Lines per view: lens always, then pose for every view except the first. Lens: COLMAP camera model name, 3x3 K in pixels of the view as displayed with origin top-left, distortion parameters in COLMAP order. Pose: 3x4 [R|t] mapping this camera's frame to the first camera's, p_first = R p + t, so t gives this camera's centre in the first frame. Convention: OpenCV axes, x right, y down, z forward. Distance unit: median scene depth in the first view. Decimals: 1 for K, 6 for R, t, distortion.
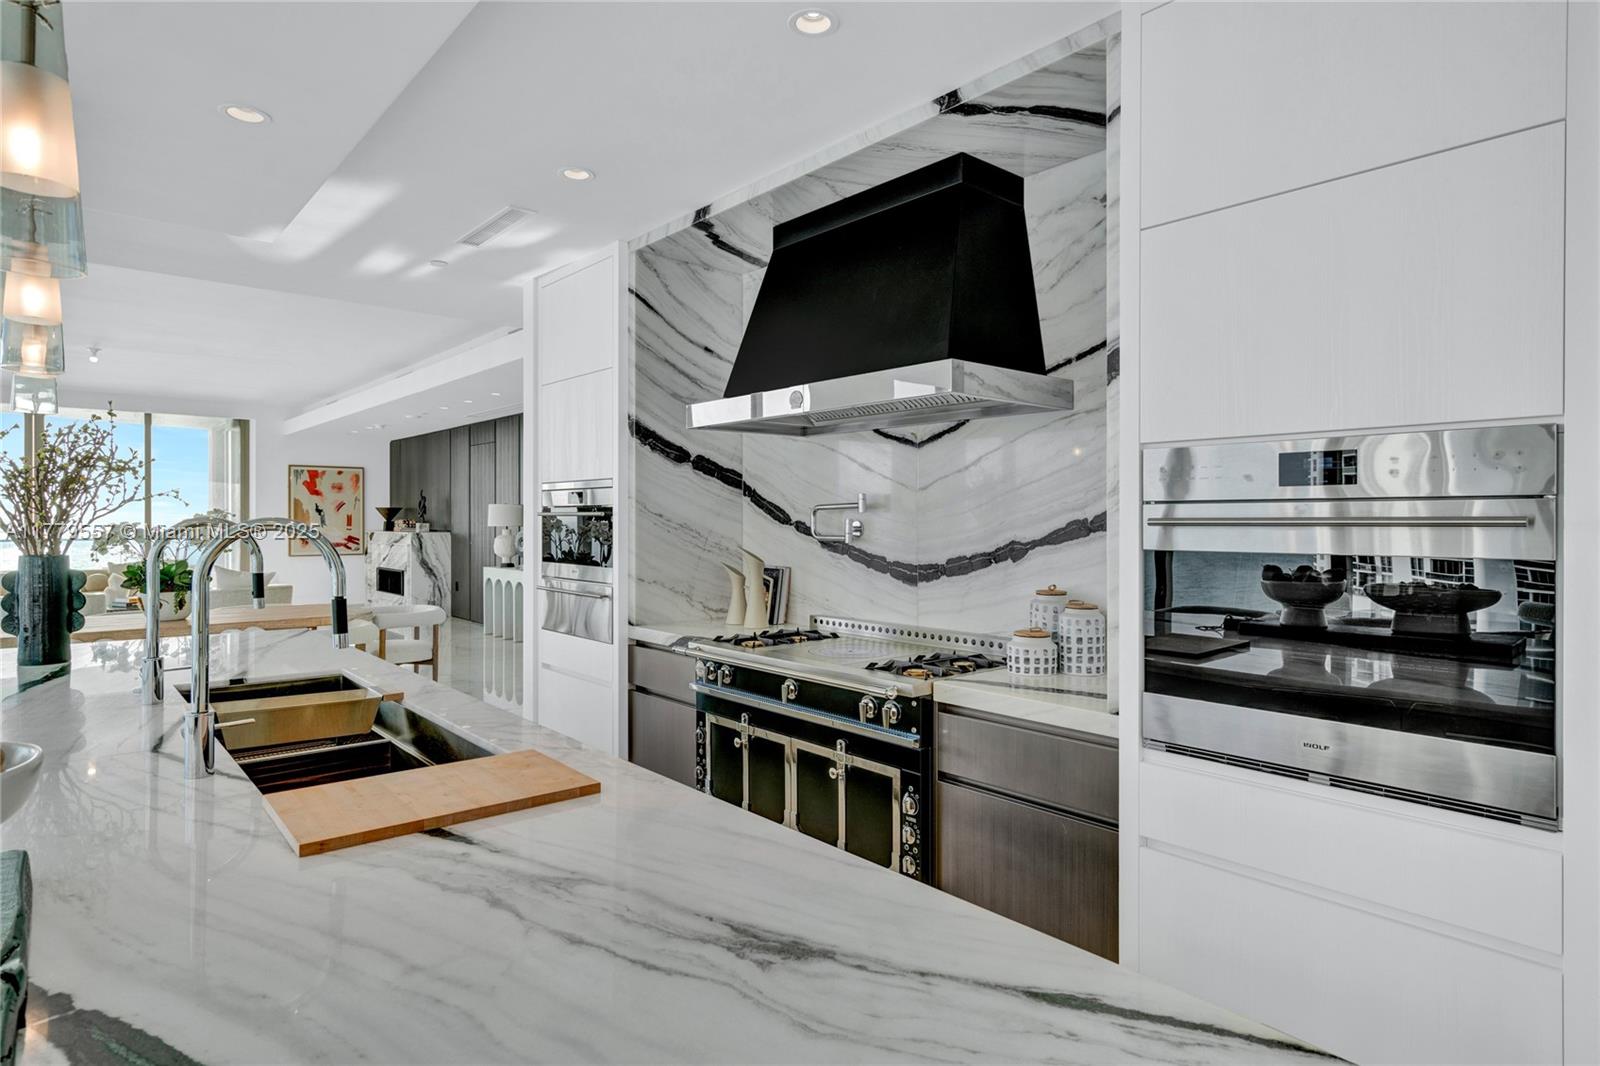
lens RADIAL K [[885.8, 0, 800.5], [0, 885.8, 527.2], [0, 0, 1]] dist [-0.000994, 0.000069]
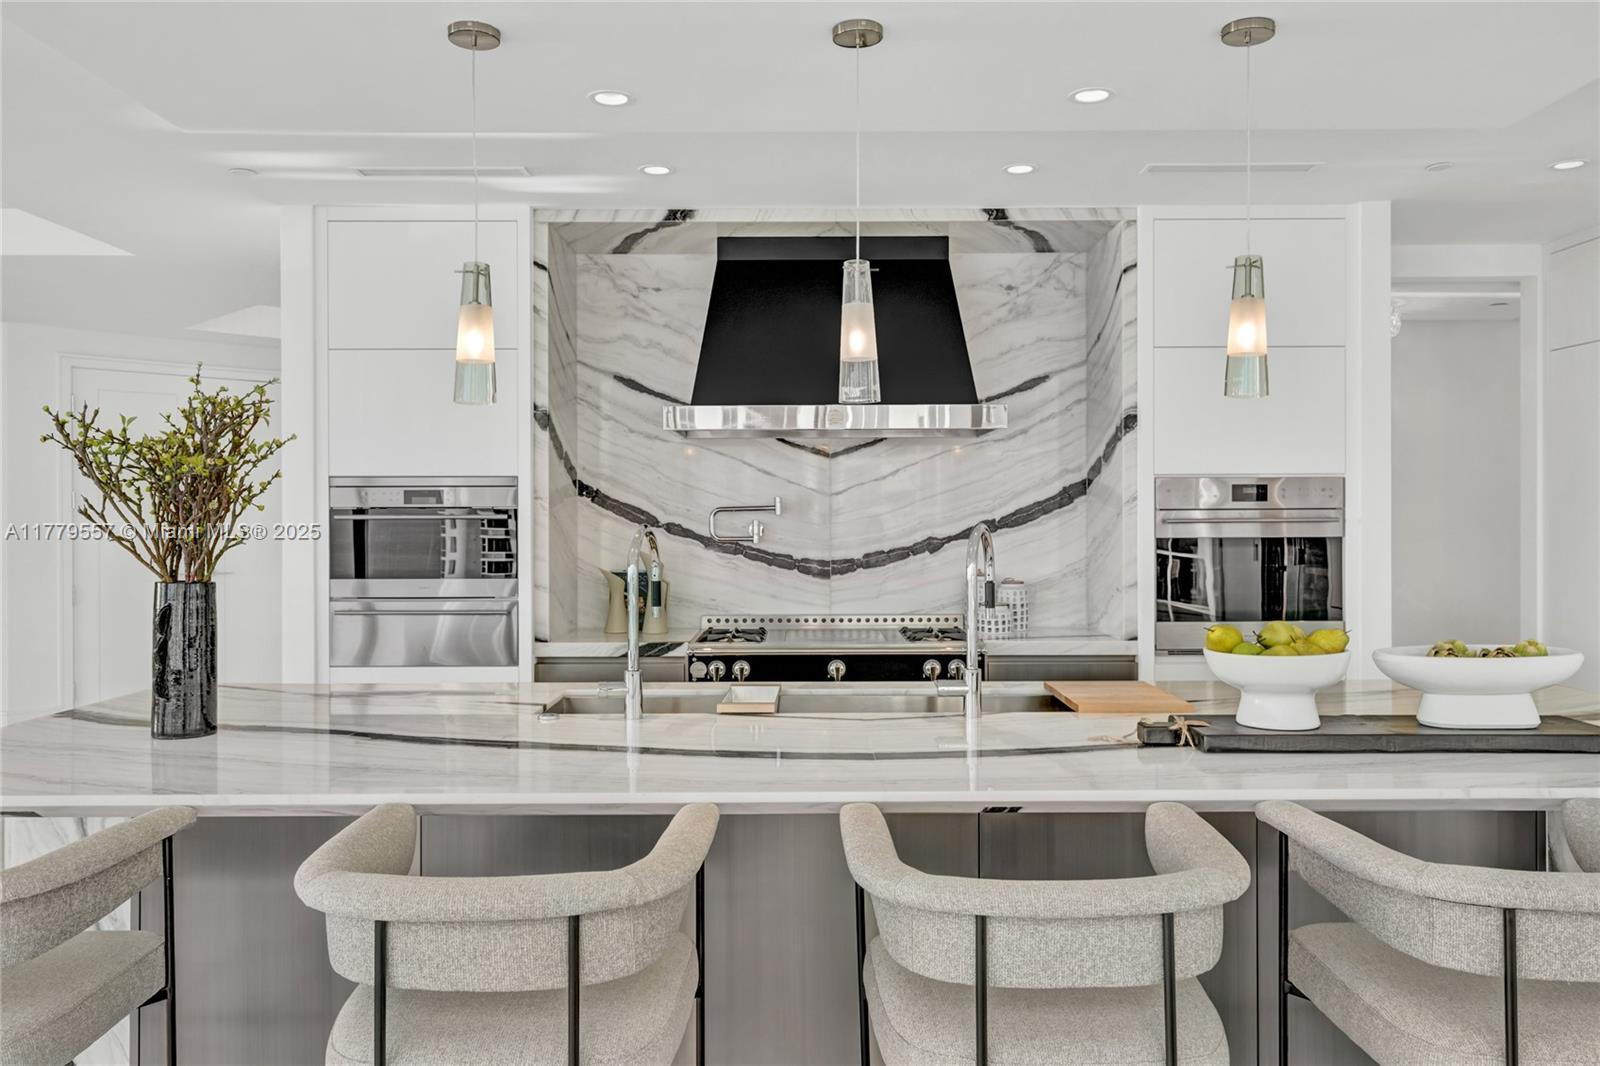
lens RADIAL K [[1243.8, 0, 798.7], [0, 1243.8, 527.8], [0, 0, 1]] dist [0.003926, 0.000120]
pose [[0.644665, -0.009881, 0.764402, -1.194906], [0.011404, 0.999930, 0.003308, -0.005569], [-0.764380, 0.006585, 0.644732, -0.002647]]
